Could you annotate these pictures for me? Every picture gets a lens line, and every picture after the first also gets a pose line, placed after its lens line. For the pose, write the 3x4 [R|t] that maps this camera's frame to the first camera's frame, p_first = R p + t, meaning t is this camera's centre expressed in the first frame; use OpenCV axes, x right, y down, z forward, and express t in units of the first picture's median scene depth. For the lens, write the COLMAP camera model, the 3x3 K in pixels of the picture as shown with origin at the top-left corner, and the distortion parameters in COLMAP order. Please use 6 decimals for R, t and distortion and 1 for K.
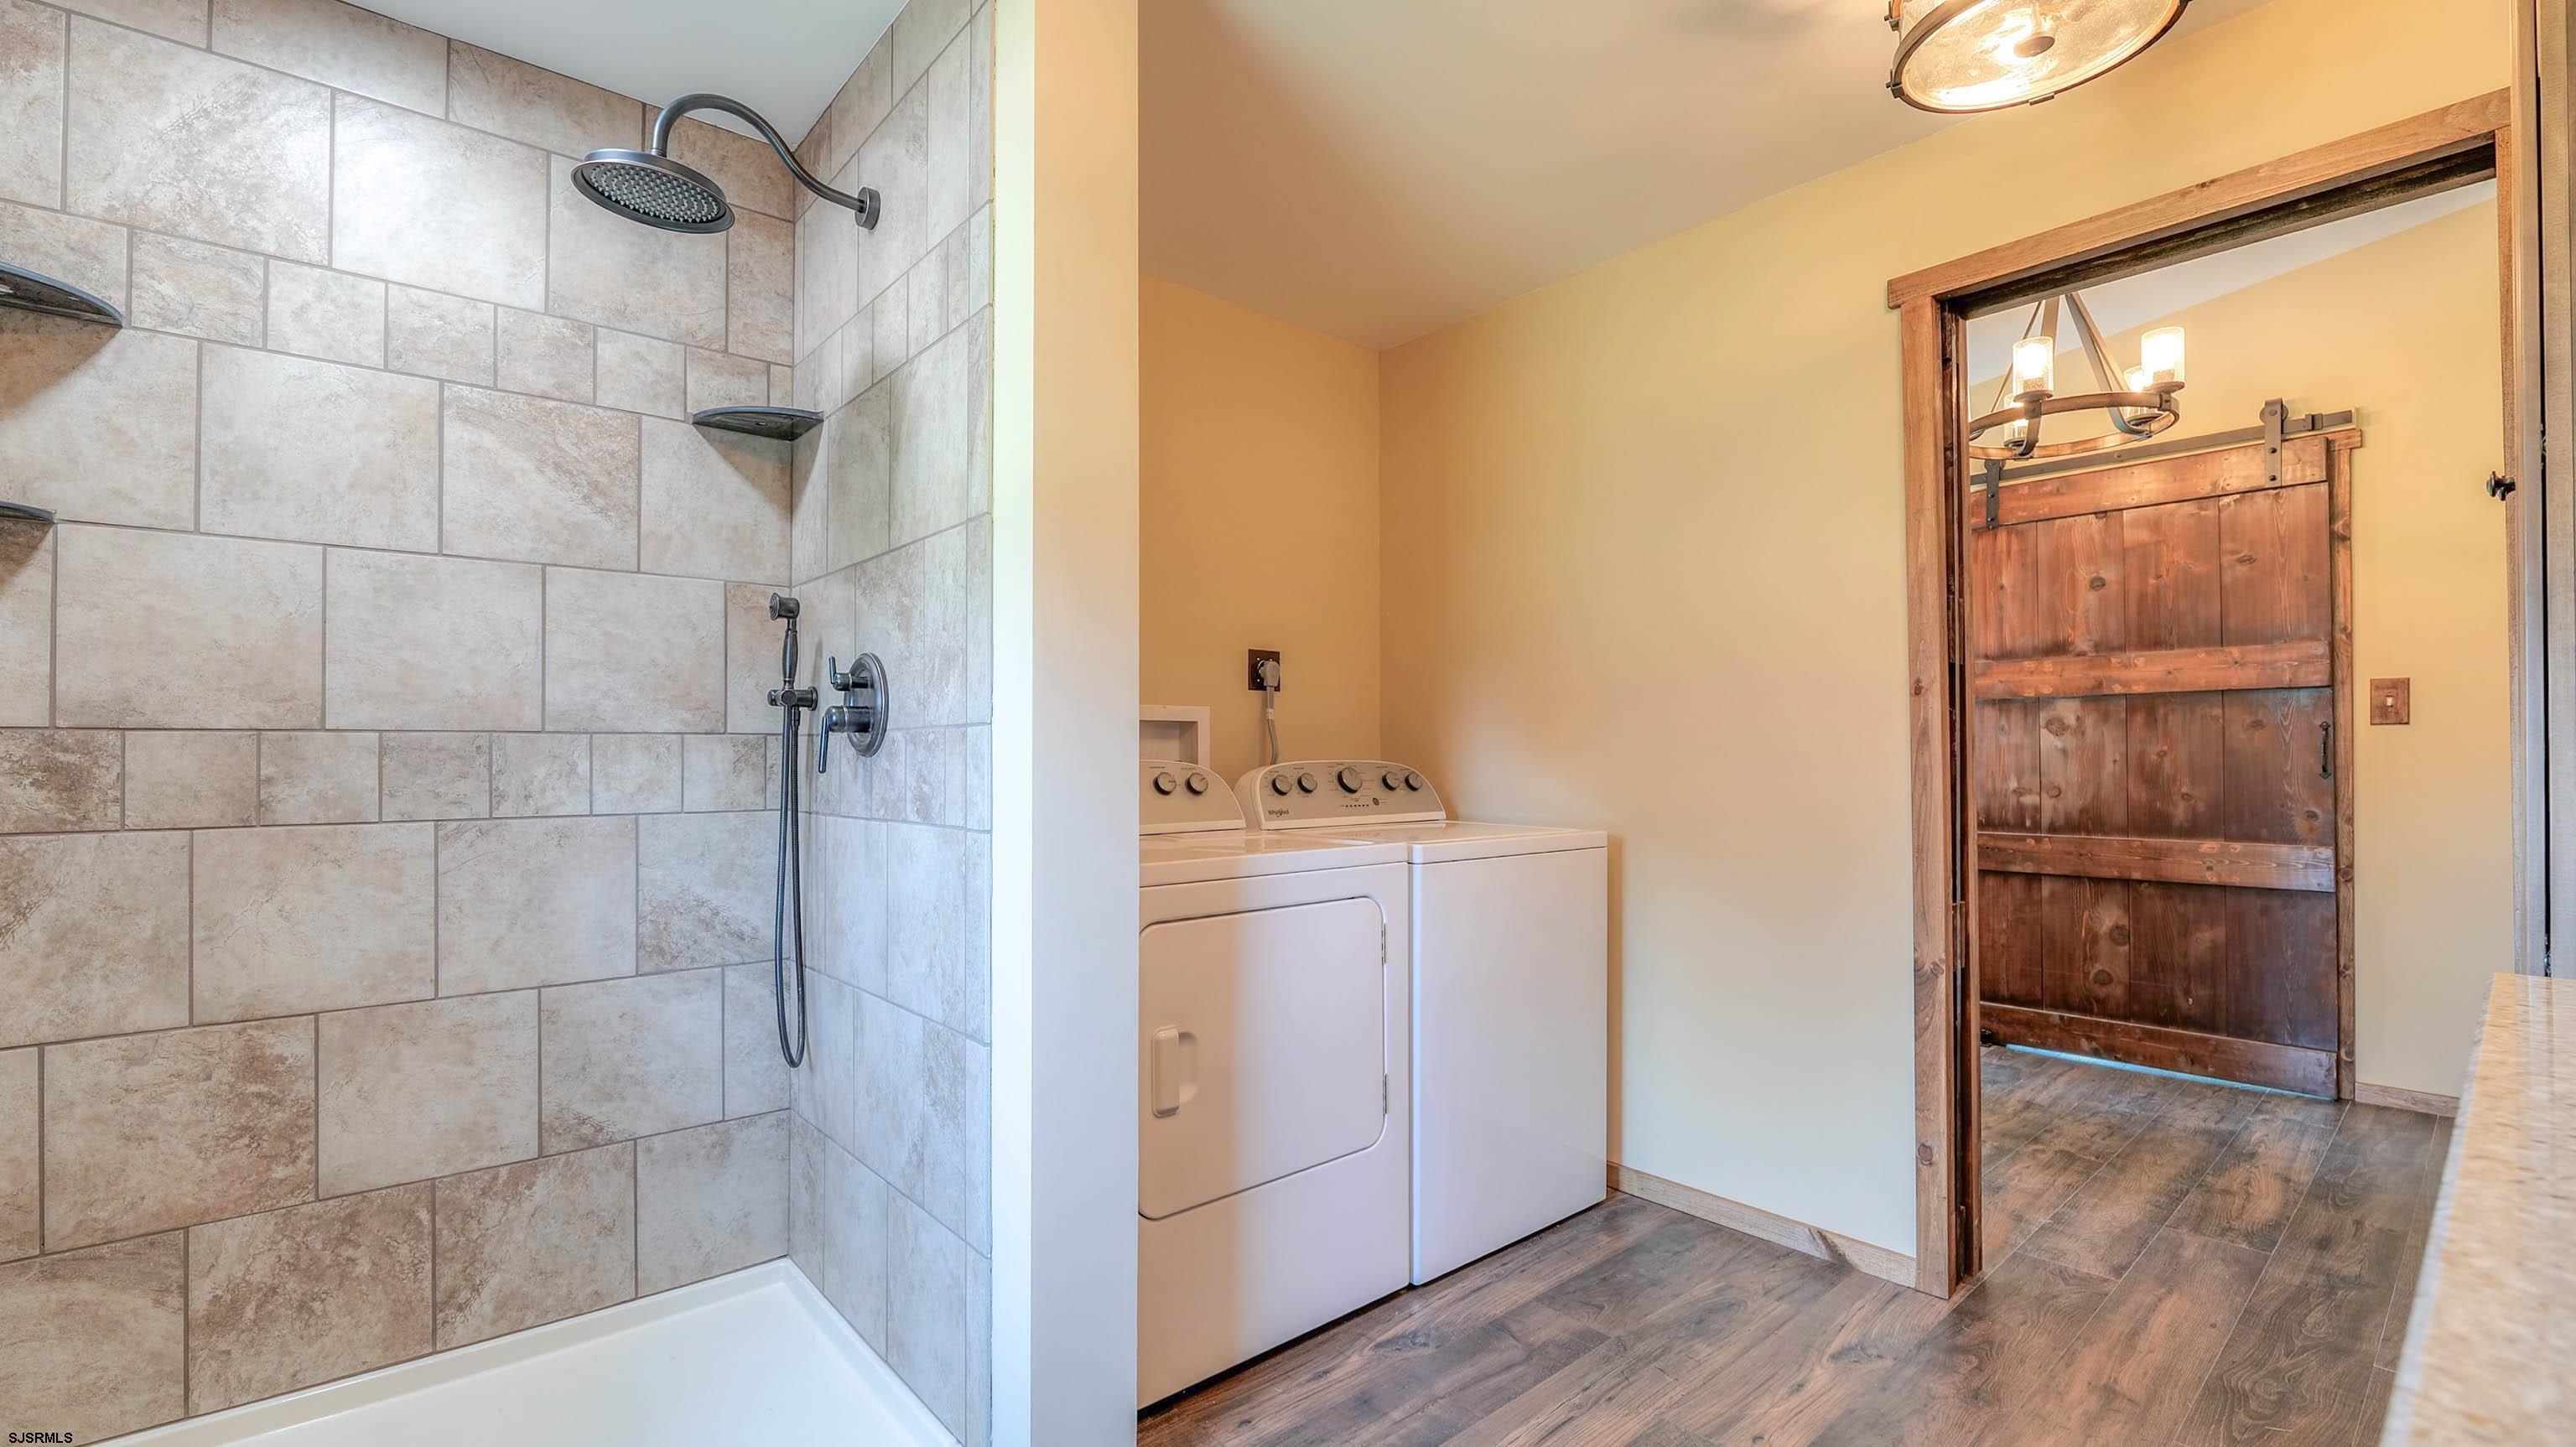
lens RADIAL K [[1053.3, 0, 1308.6], [0, 1053.3, 738.1], [0, 0, 1]] dist [-0.011732, 0.001923]
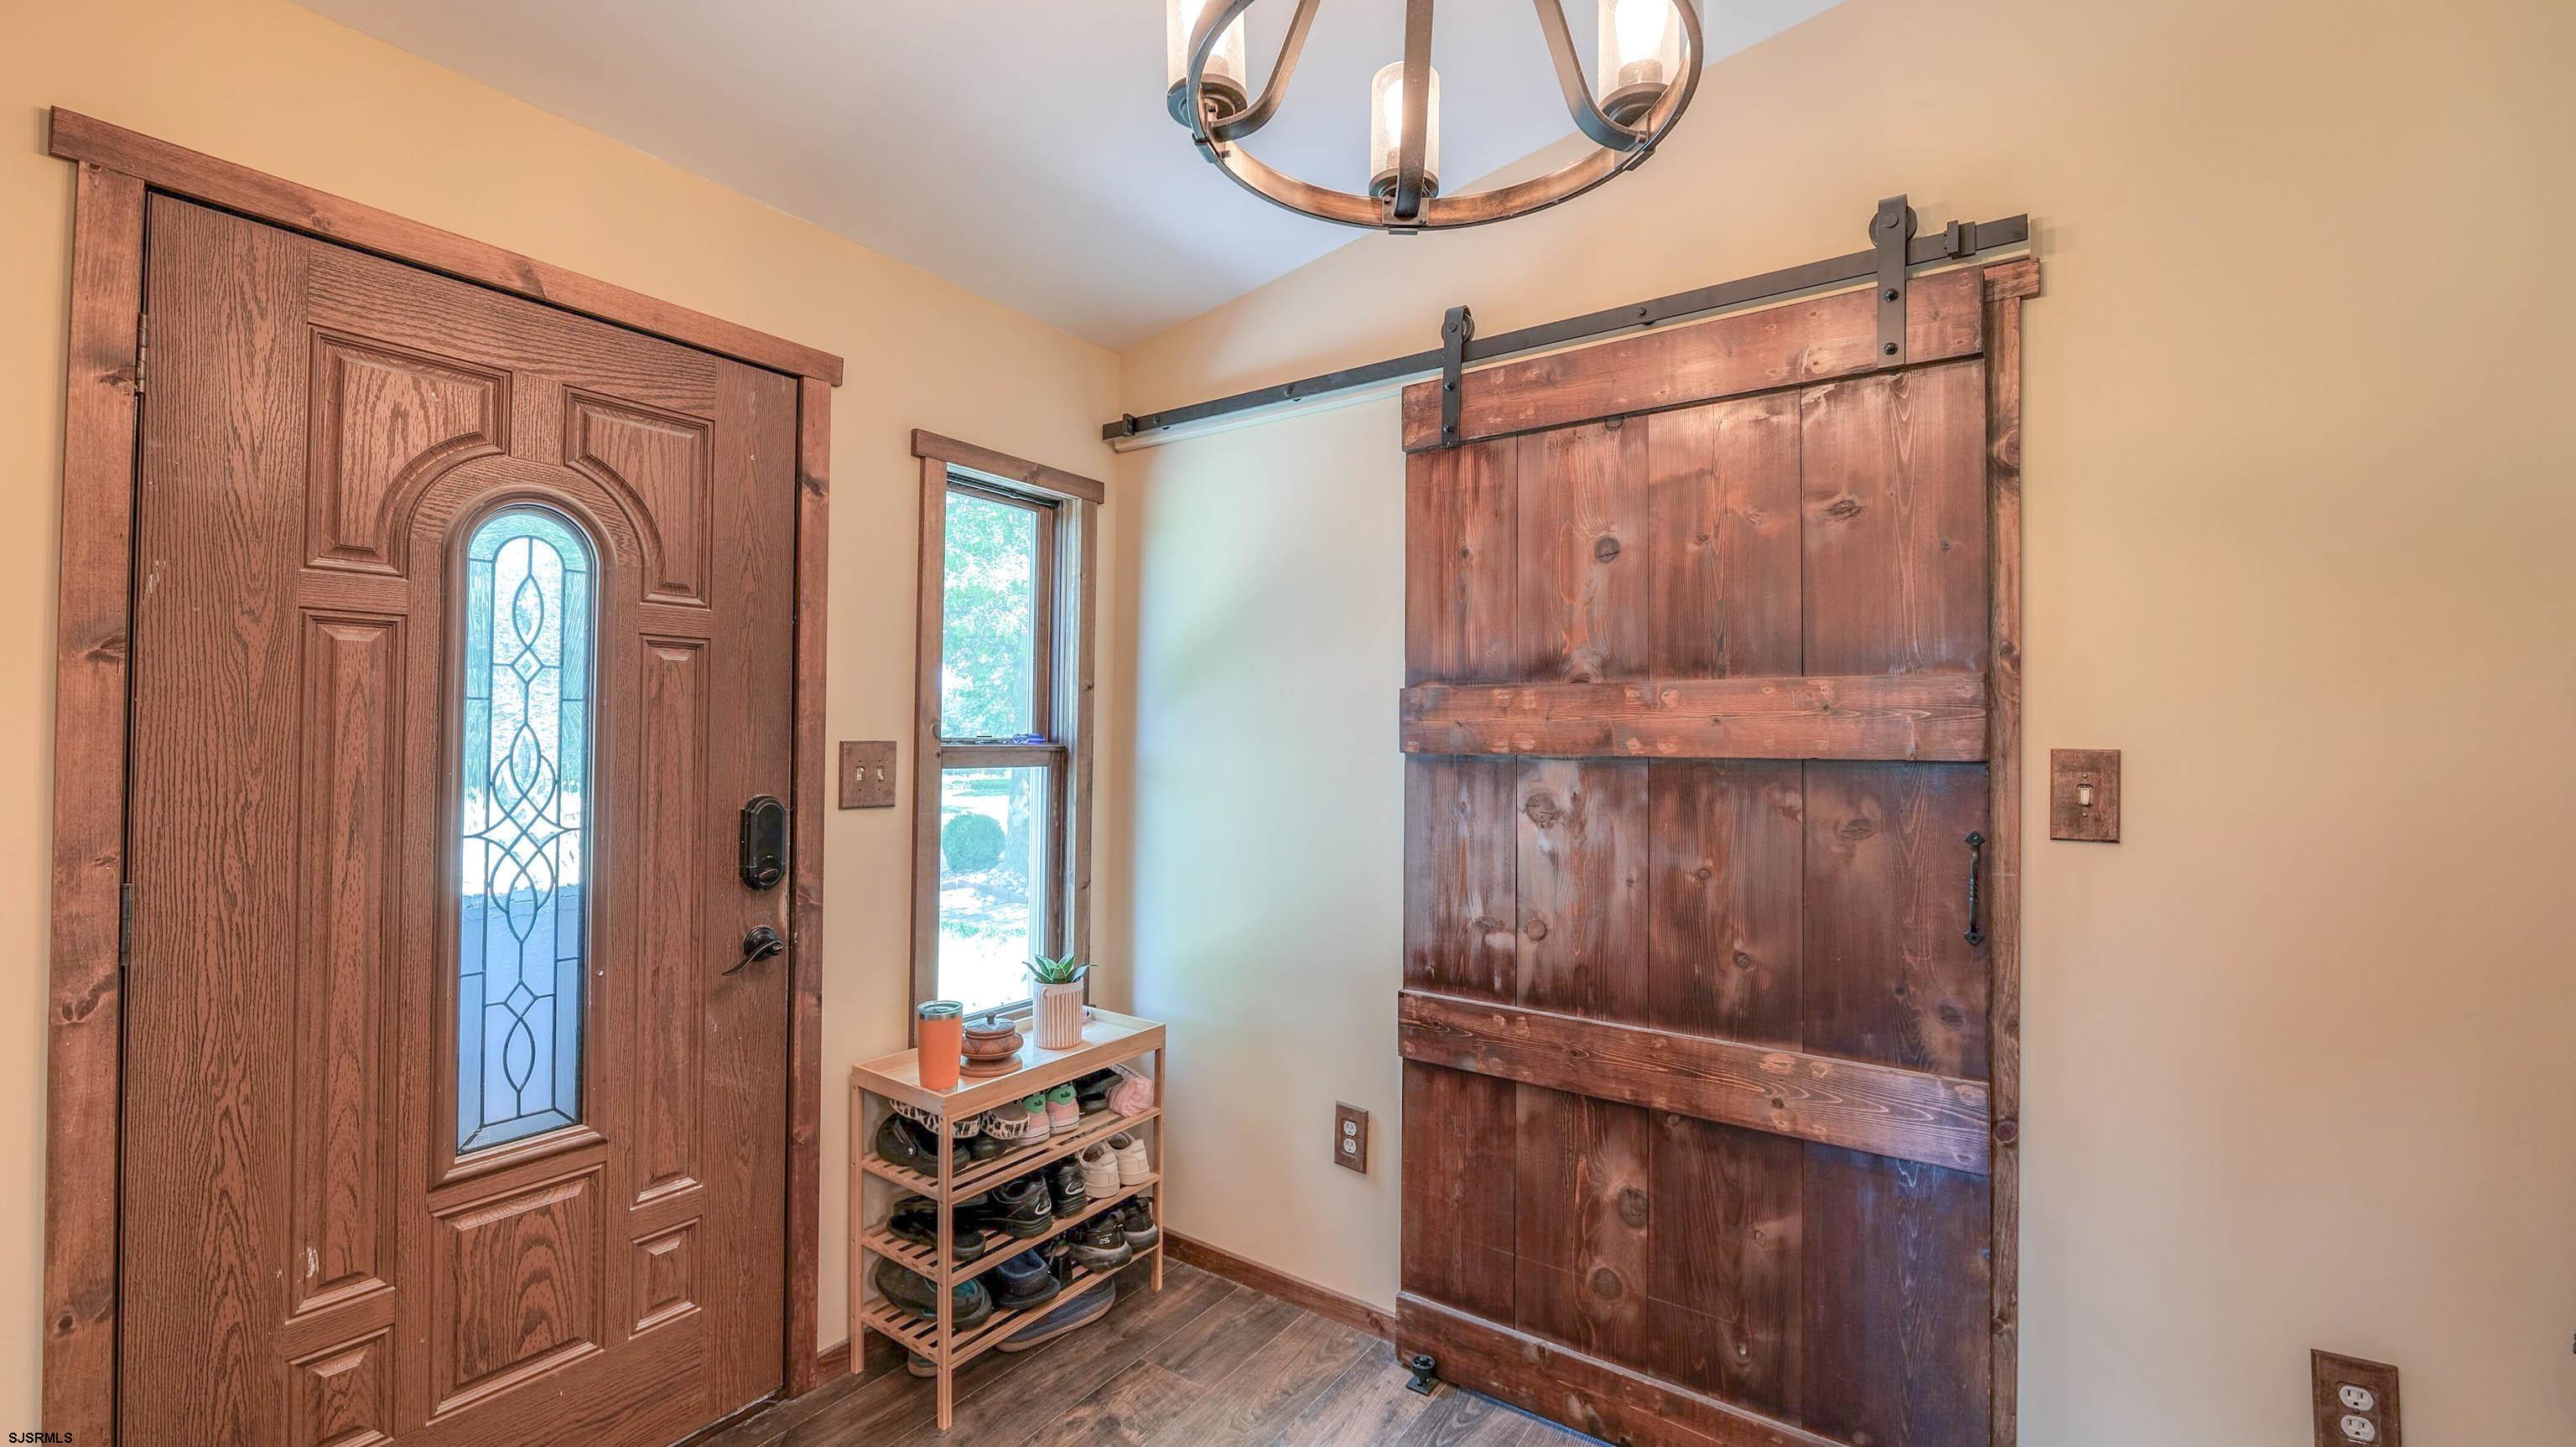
lens RADIAL K [[1053.3, 0, 1267.8], [0, 1053.3, 720.4], [0, 0, 1]] dist [-0.011732, 0.001923]
pose [[0.966977, 0.014328, 0.254460, 0.471467], [-0.013194, 0.999894, -0.006164, -0.056988], [-0.254522, 0.002603, 0.967064, 0.547827]]
